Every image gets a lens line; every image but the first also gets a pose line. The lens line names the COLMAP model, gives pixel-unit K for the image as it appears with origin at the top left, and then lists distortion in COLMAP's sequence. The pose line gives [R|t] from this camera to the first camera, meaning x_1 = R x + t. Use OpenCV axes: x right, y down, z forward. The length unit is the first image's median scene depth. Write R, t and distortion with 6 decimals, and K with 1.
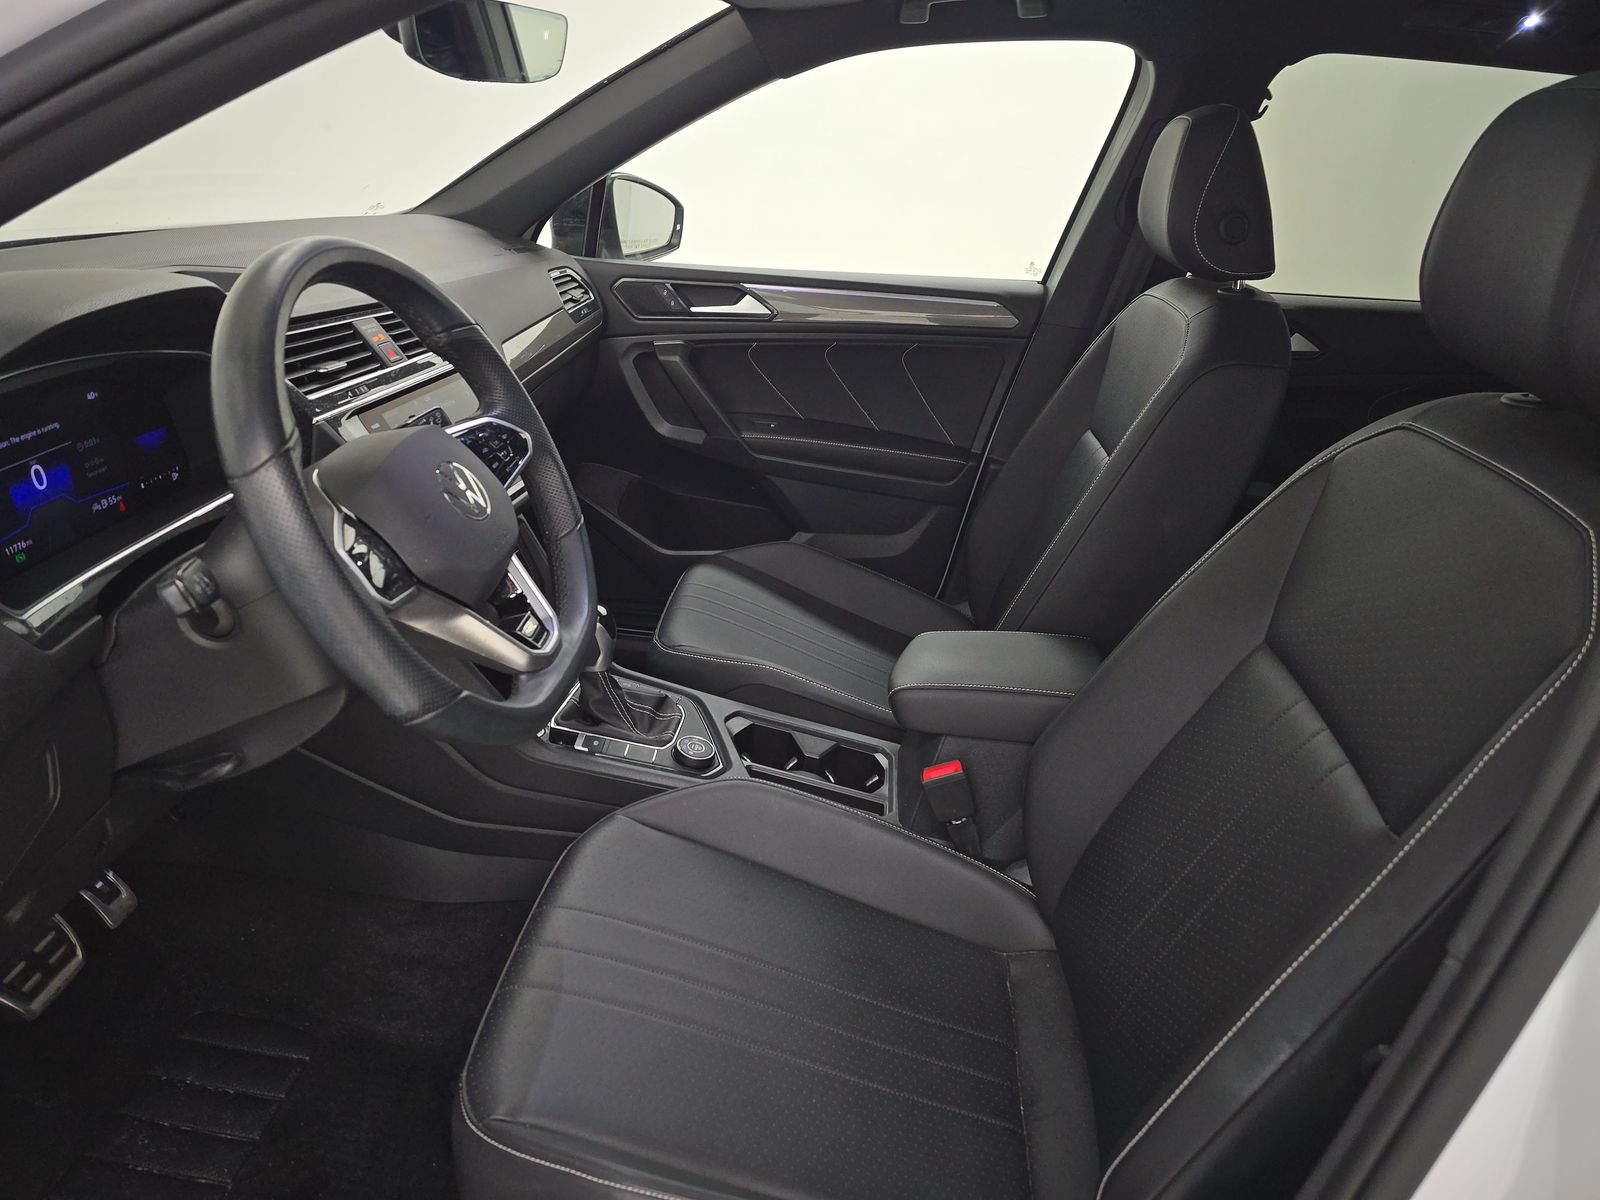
lens RADIAL K [[1076.1, 0, 806.5], [0, 1076.1, 607.7], [0, 0, 1]] dist [0.030552, -0.038109]
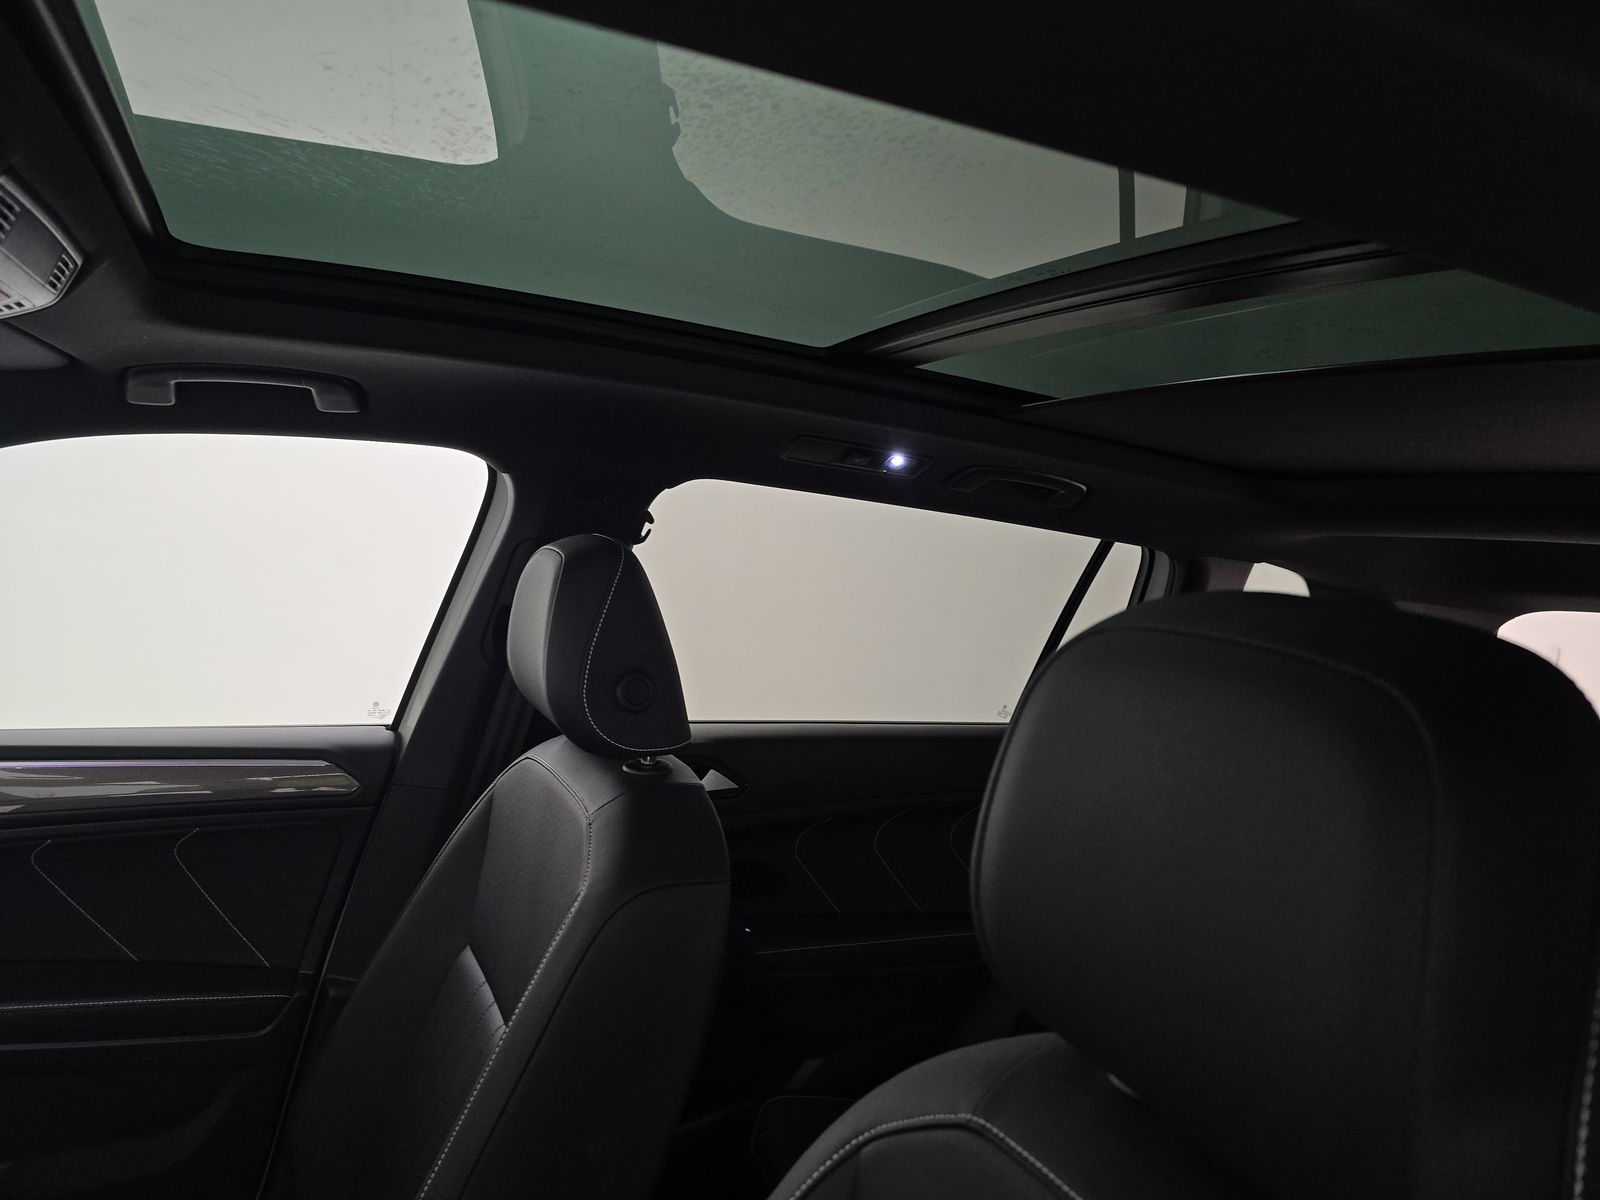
lens RADIAL K [[1076.1, 0, 806.5], [0, 1076.1, 607.7], [0, 0, 1]] dist [0.030552, -0.038109]
pose [[0.859259, -0.003932, 0.511525, 0.094469], [0.160489, 0.951554, -0.262275, -0.157903], [-0.485713, 0.307456, 0.818263, 0.256617]]
